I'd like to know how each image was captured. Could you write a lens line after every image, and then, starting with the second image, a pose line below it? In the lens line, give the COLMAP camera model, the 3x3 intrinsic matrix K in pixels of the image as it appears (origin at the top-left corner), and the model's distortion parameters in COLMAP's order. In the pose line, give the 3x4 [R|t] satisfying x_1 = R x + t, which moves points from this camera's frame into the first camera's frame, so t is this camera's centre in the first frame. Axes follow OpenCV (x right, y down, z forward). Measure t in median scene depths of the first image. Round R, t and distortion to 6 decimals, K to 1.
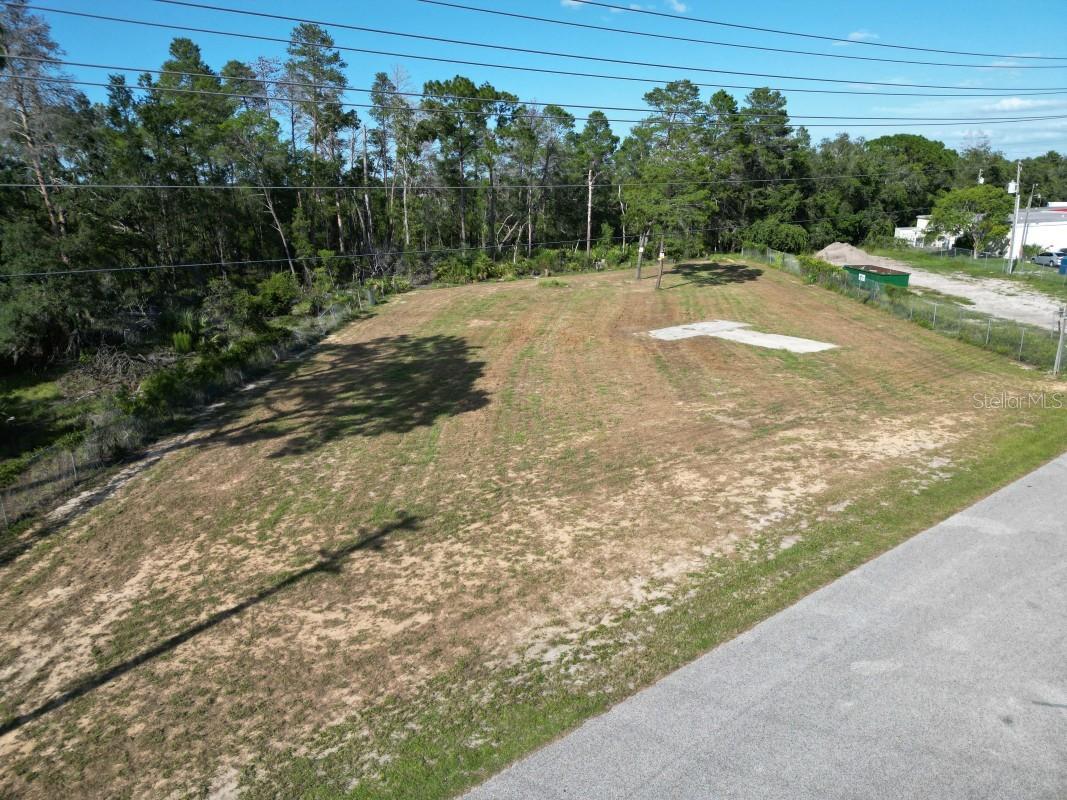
lens RADIAL K [[744.0, 0, 531.6], [0, 744.0, 402.5], [0, 0, 1]] dist [0.045508, -0.038476]
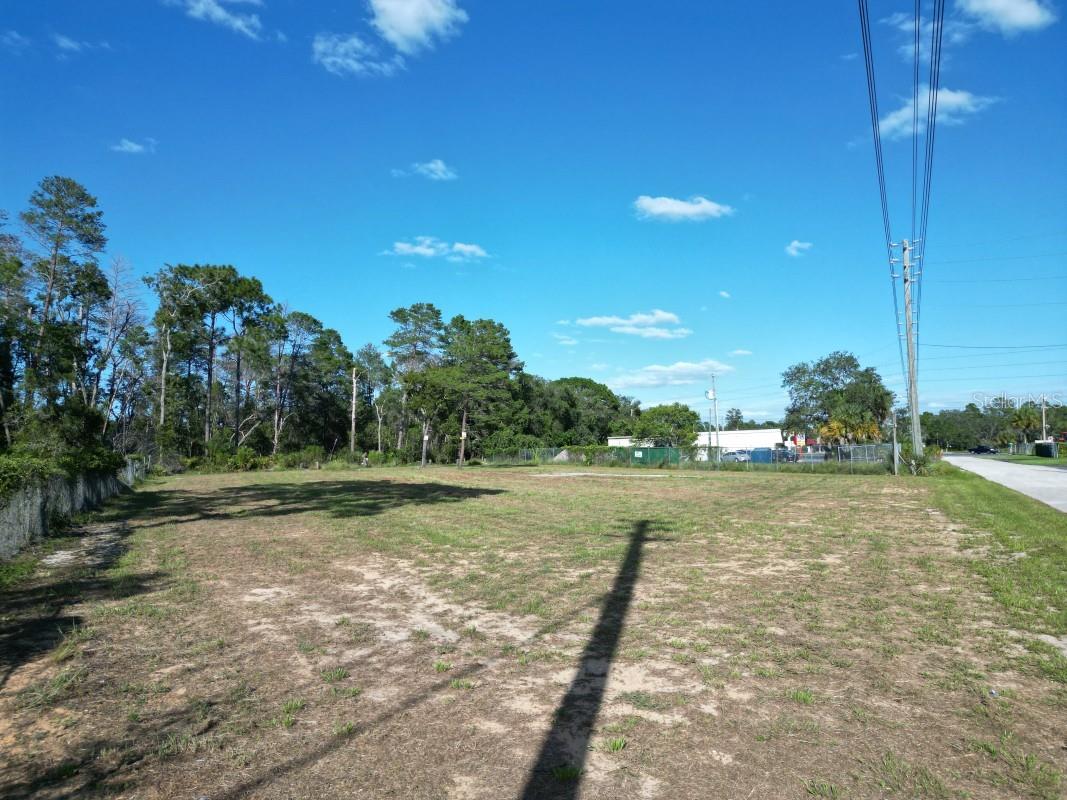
lens RADIAL K [[744.0, 0, 531.3], [0, 744.0, 395.4], [0, 0, 1]] dist [0.045508, -0.038476]
pose [[0.897986, 0.043828, 0.437835, -0.122100], [0.109788, 0.941242, -0.319392, 0.055822], [-0.426107, 0.334878, 0.840410, 0.064761]]
